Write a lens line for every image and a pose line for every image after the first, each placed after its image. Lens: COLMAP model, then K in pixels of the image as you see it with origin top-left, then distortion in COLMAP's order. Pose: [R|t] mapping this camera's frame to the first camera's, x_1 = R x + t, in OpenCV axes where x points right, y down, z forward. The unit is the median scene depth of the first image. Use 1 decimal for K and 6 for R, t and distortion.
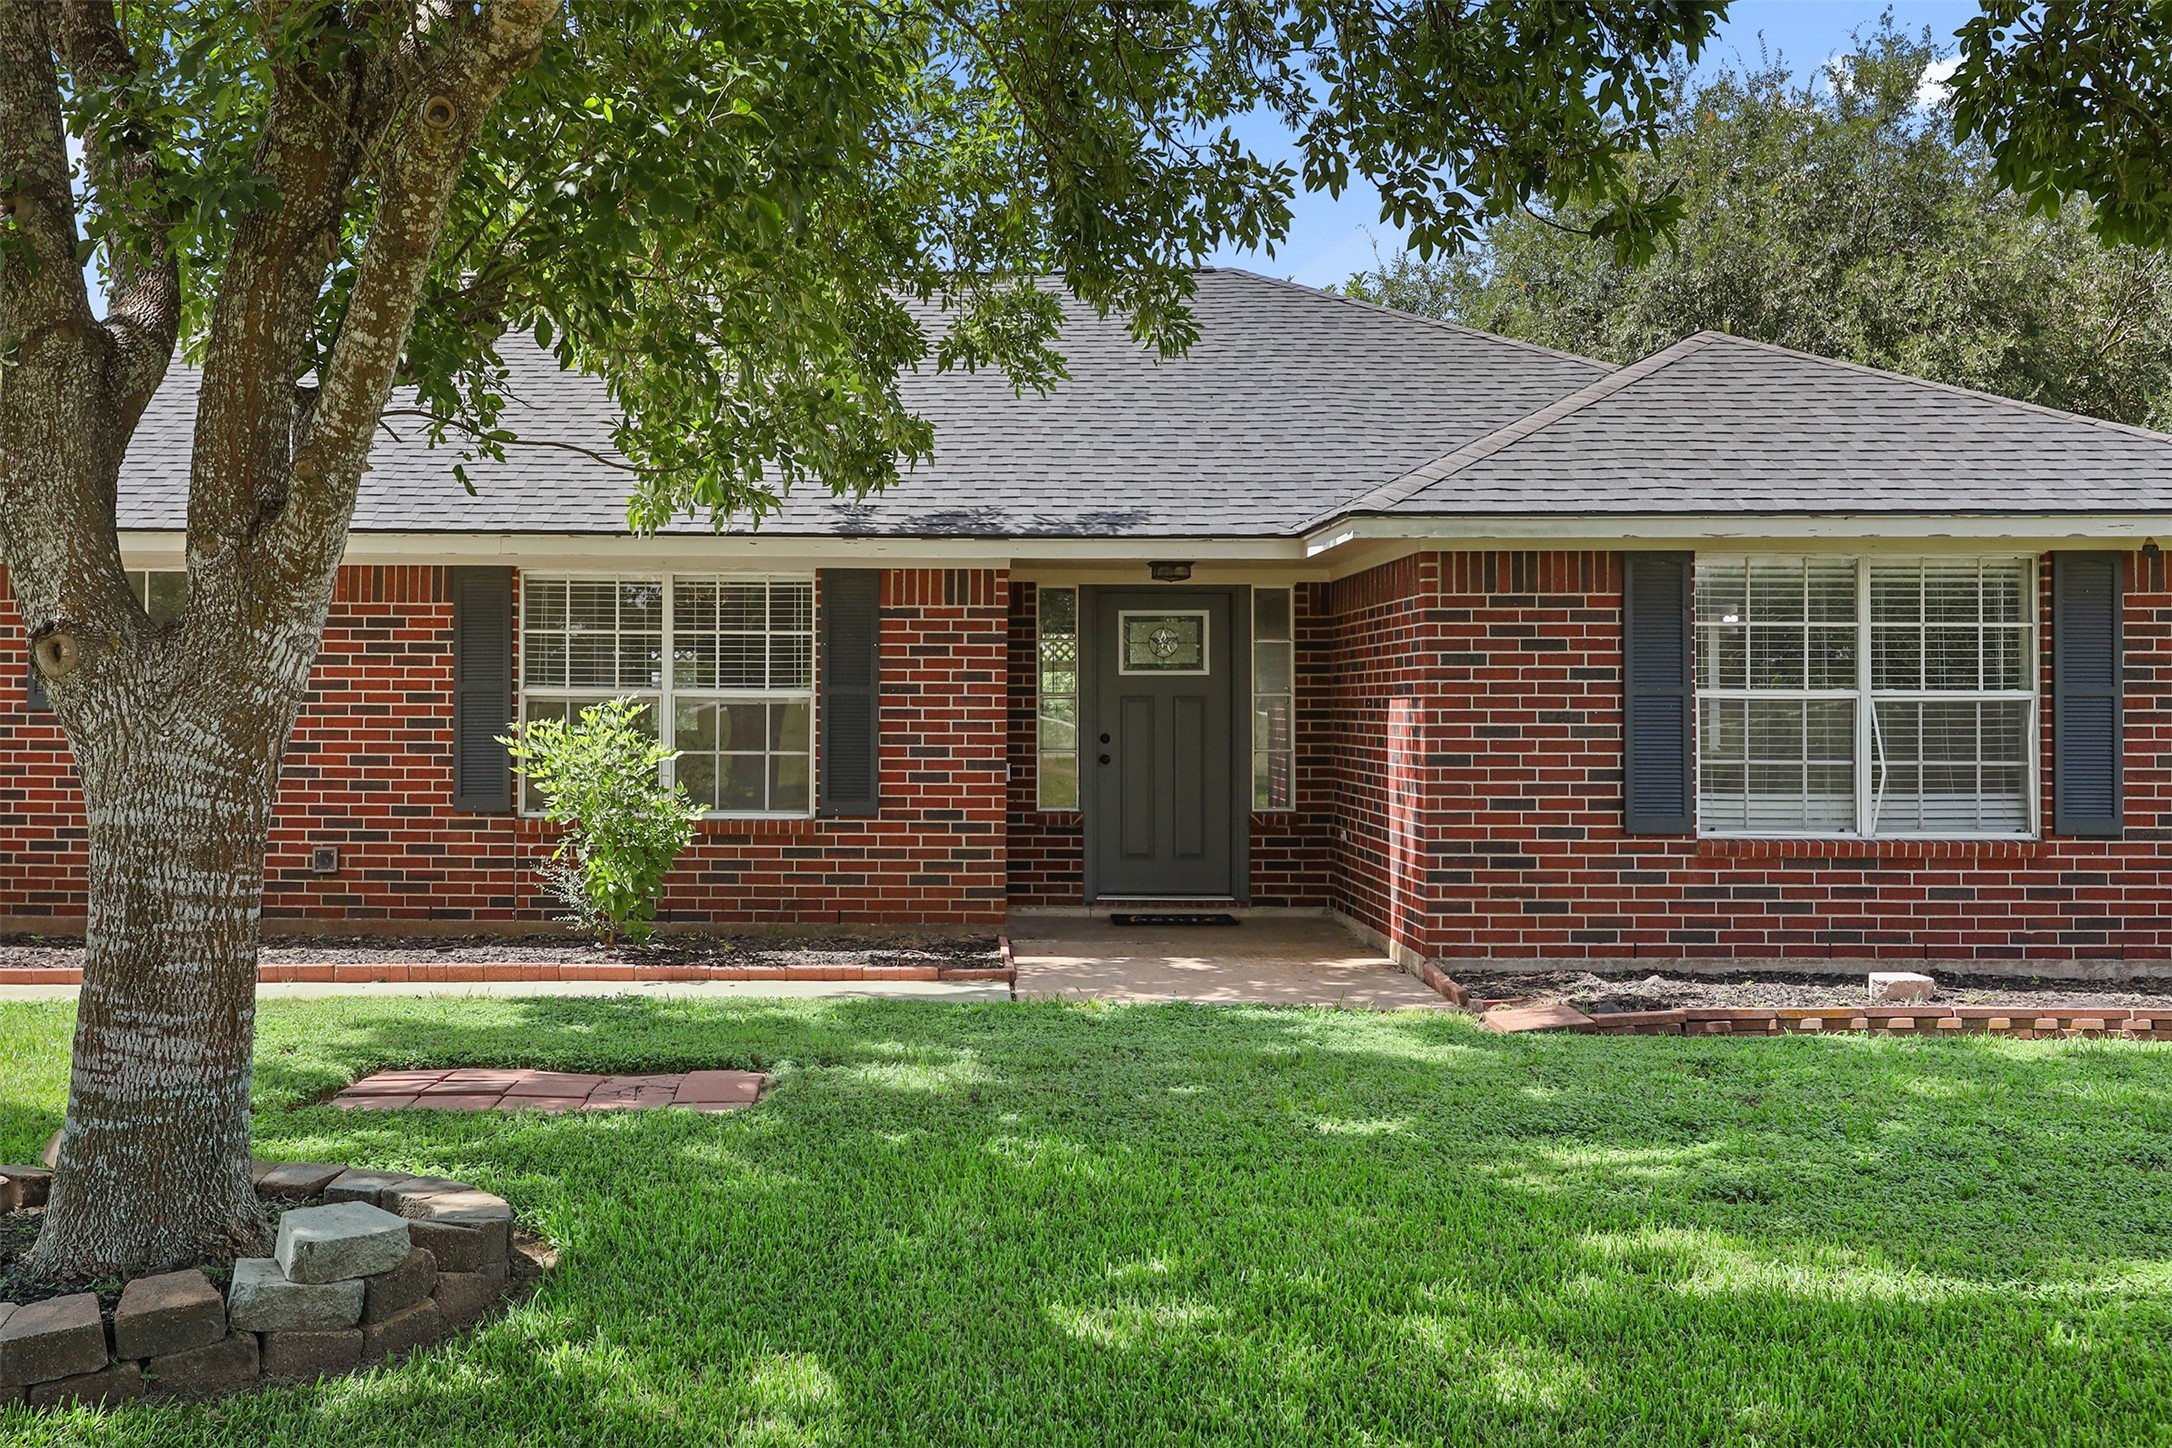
lens RADIAL K [[1897.2, 0, 1156.4], [0, 1897.2, 664.7], [0, 0, 1]] dist [0.000841, -0.007583]
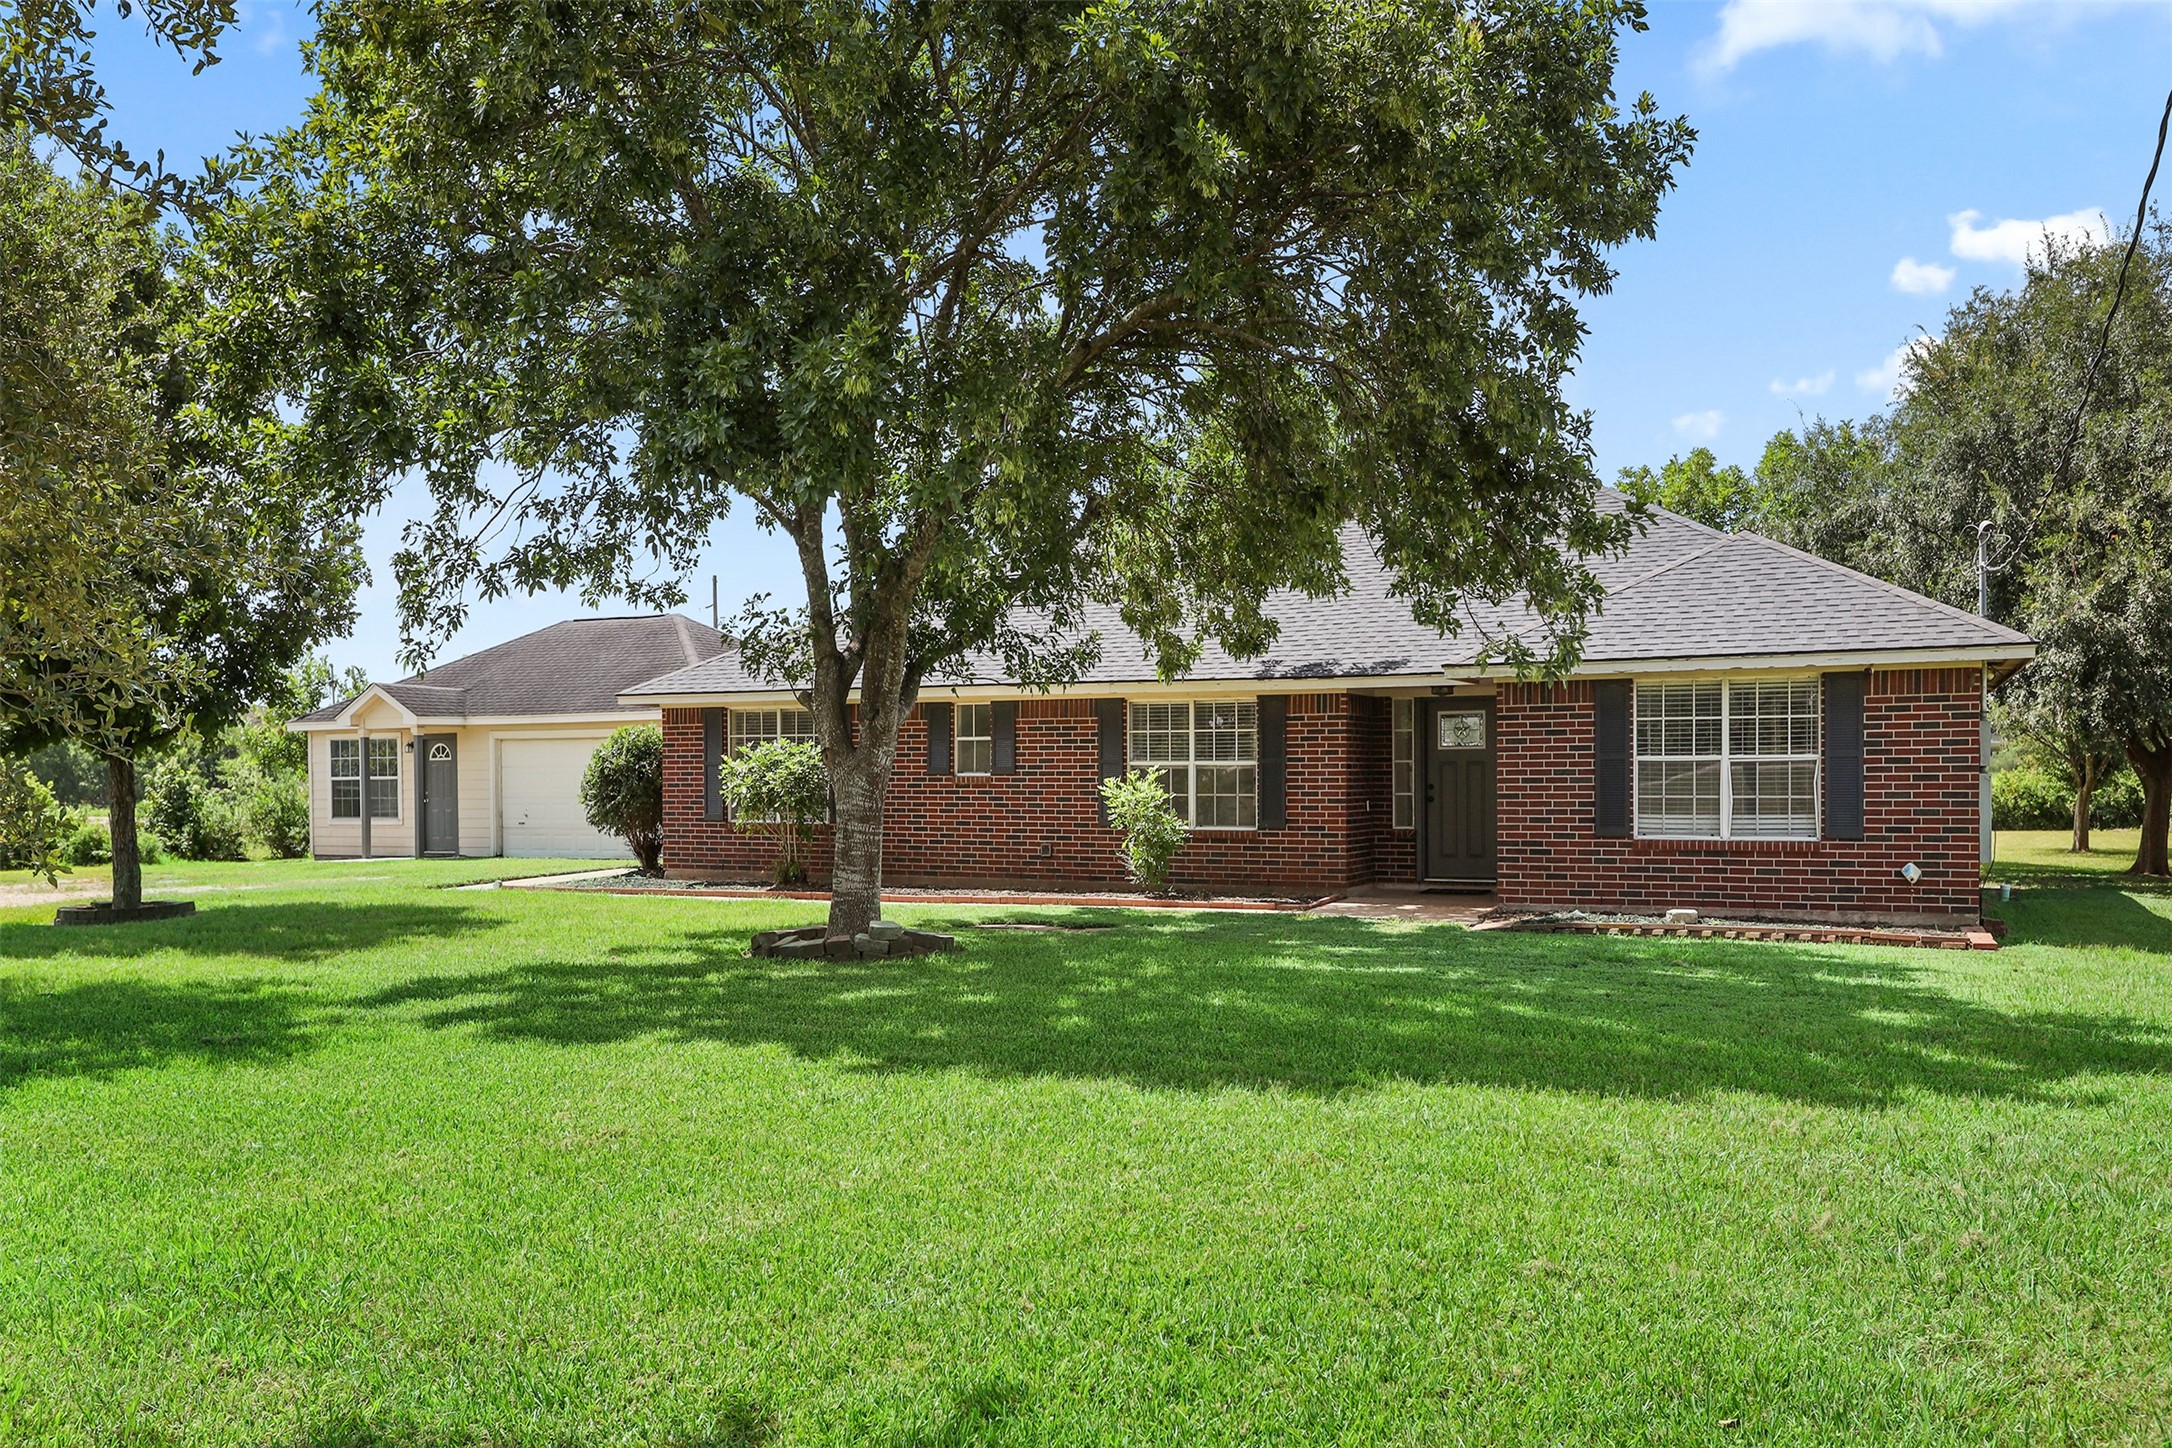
lens RADIAL K [[2511.1, 0, 1081.3], [0, 2511.1, 726.7], [0, 0, 1]] dist [-0.040744, 0.000000]
pose [[0.814147, -0.019068, -0.580346, 1.230004], [0.022942, 0.999737, -0.000662, -0.024767], [0.580205, -0.012776, 0.814370, -1.220094]]
